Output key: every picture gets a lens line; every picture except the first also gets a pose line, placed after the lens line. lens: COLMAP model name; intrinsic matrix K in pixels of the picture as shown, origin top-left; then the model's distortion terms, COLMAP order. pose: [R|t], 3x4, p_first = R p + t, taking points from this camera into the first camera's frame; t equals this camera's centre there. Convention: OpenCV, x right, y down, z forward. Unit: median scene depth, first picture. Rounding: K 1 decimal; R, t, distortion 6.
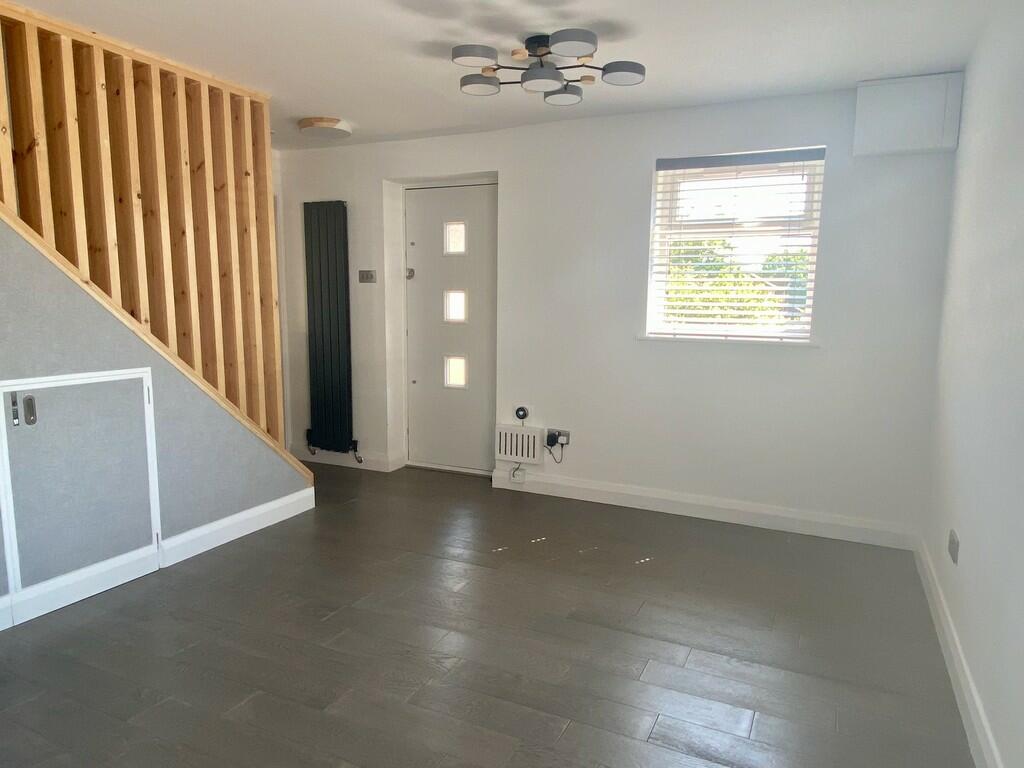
lens RADIAL K [[683.6, 0, 511.1], [0, 683.6, 388.3], [0, 0, 1]] dist [0.044870, -0.041841]
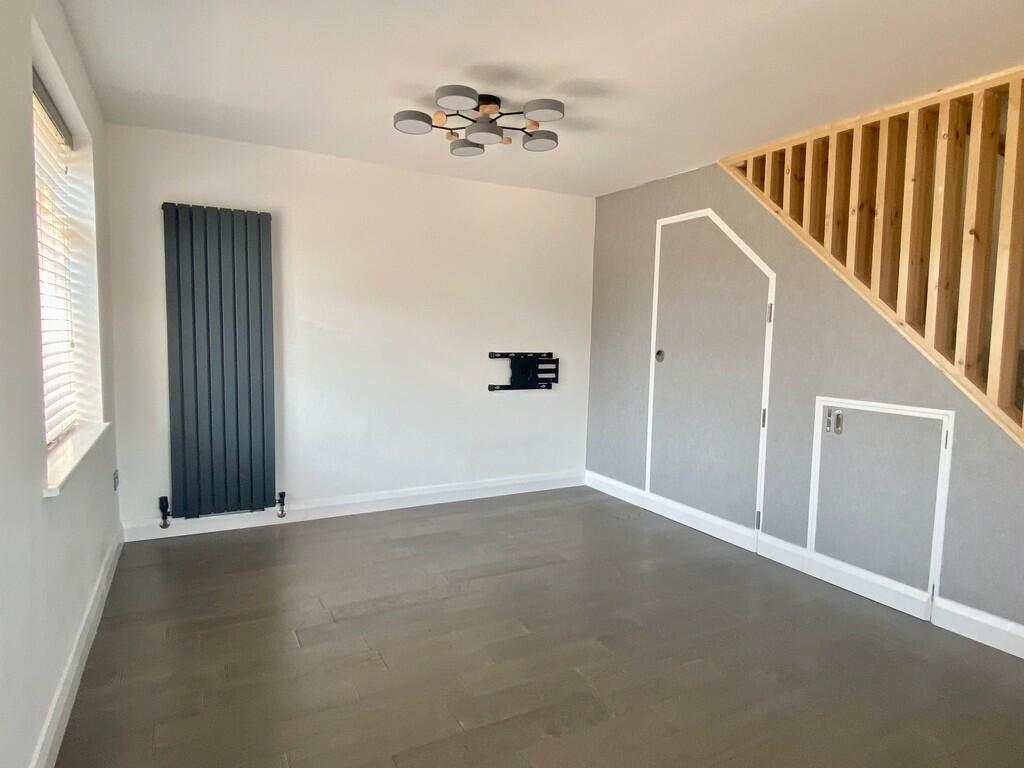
lens RADIAL K [[608.6, 0, 513.1], [0, 608.6, 385.3], [0, 0, 1]] dist [0.037362, -0.038450]
pose [[-0.595425, 0.044553, -0.802174, 0.525734], [-0.128778, 0.980258, 0.150032, -0.117466], [0.793023, 0.192635, -0.577933, 1.031408]]
